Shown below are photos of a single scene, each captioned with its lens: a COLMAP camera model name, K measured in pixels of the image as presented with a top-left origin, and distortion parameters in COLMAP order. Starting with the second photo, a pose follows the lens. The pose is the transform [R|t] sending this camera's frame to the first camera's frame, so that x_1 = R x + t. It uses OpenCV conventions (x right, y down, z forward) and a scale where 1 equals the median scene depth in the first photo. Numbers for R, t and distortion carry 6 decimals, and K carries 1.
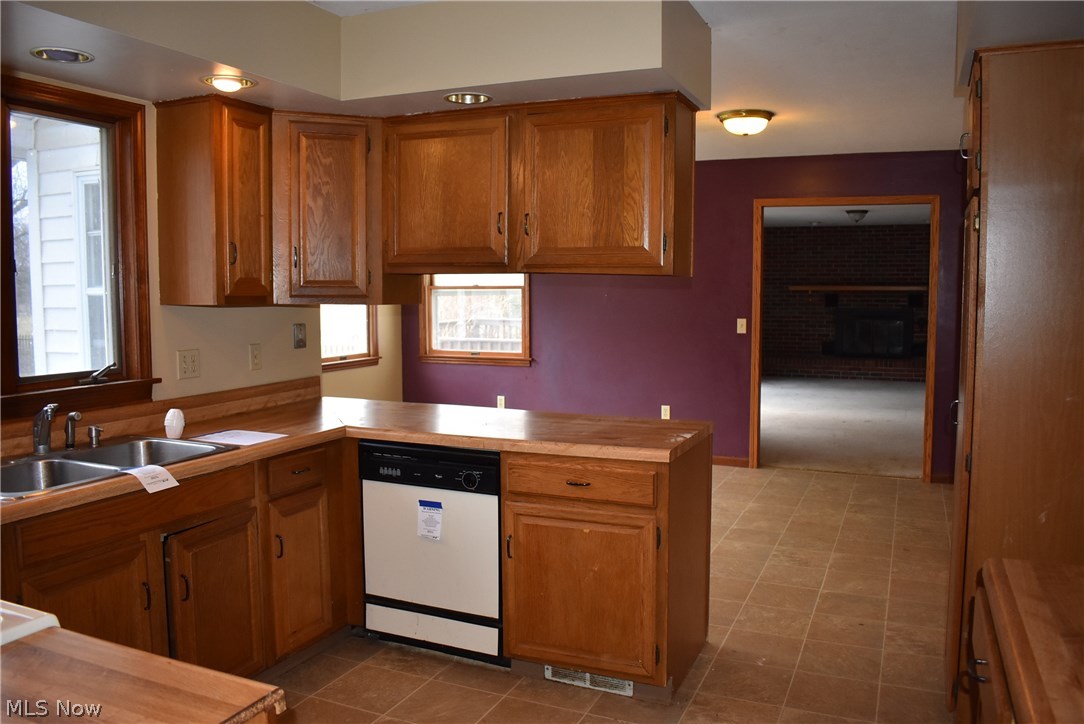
lens RADIAL K [[833.6, 0, 505.4], [0, 833.6, 360.4], [0, 0, 1]] dist [-0.143518, -0.000156]
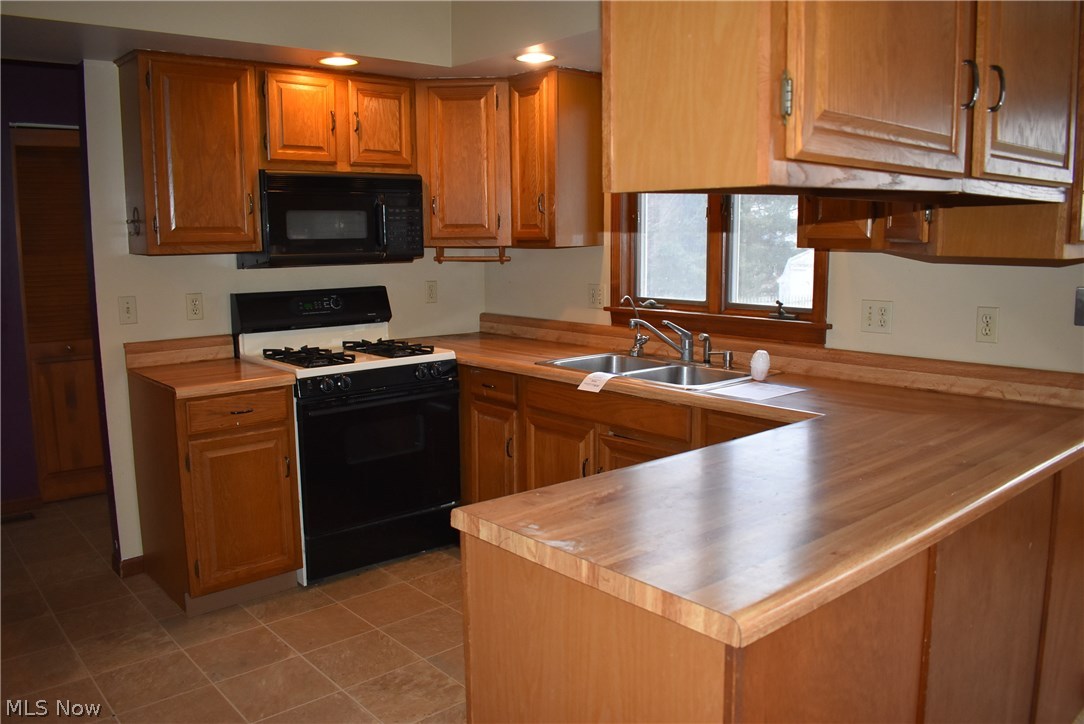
lens RADIAL K [[857.6, 0, 542.0], [0, 857.6, 362.0], [0, 0, 1]] dist [-0.086682, 0.000805]
pose [[-0.388420, 0.139064, -0.910929, 0.539918], [-0.068806, 0.981410, 0.179163, -0.079282], [0.918910, 0.132267, -0.371631, 0.931371]]
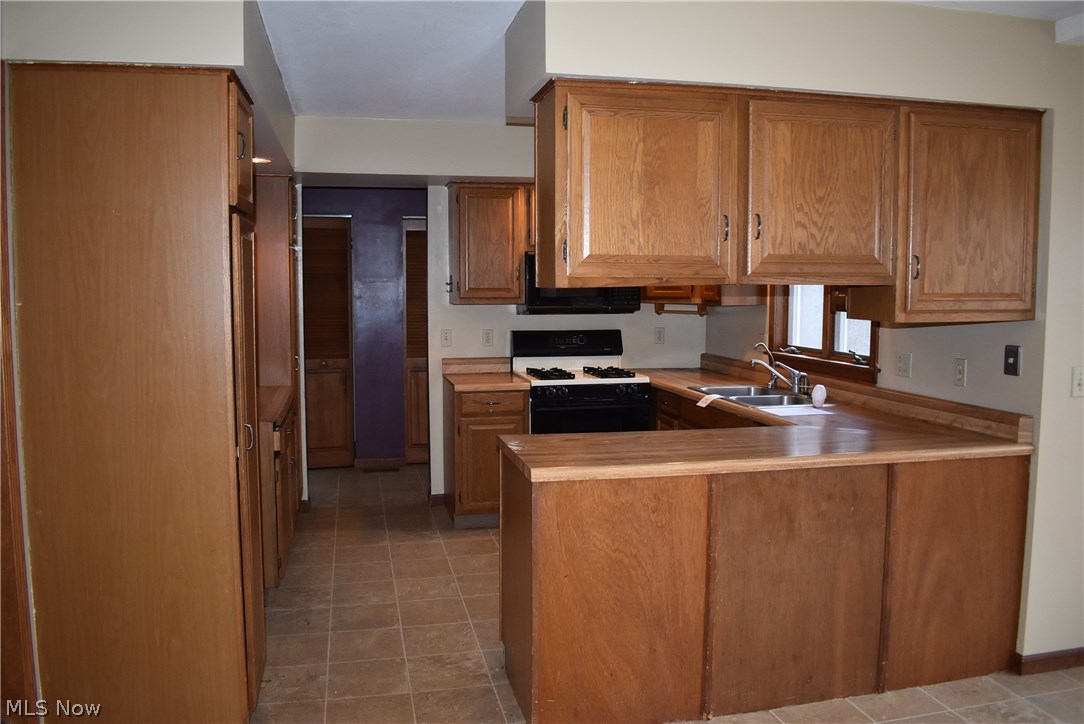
lens RADIAL K [[857.6, 0, 542.0], [0, 857.6, 362.0], [0, 0, 1]] dist [-0.086682, 0.000805]
pose [[-0.776507, 0.058012, -0.627432, 0.699085], [-0.052720, 0.986280, 0.156438, -0.146142], [0.627899, 0.154553, -0.762795, 1.461172]]
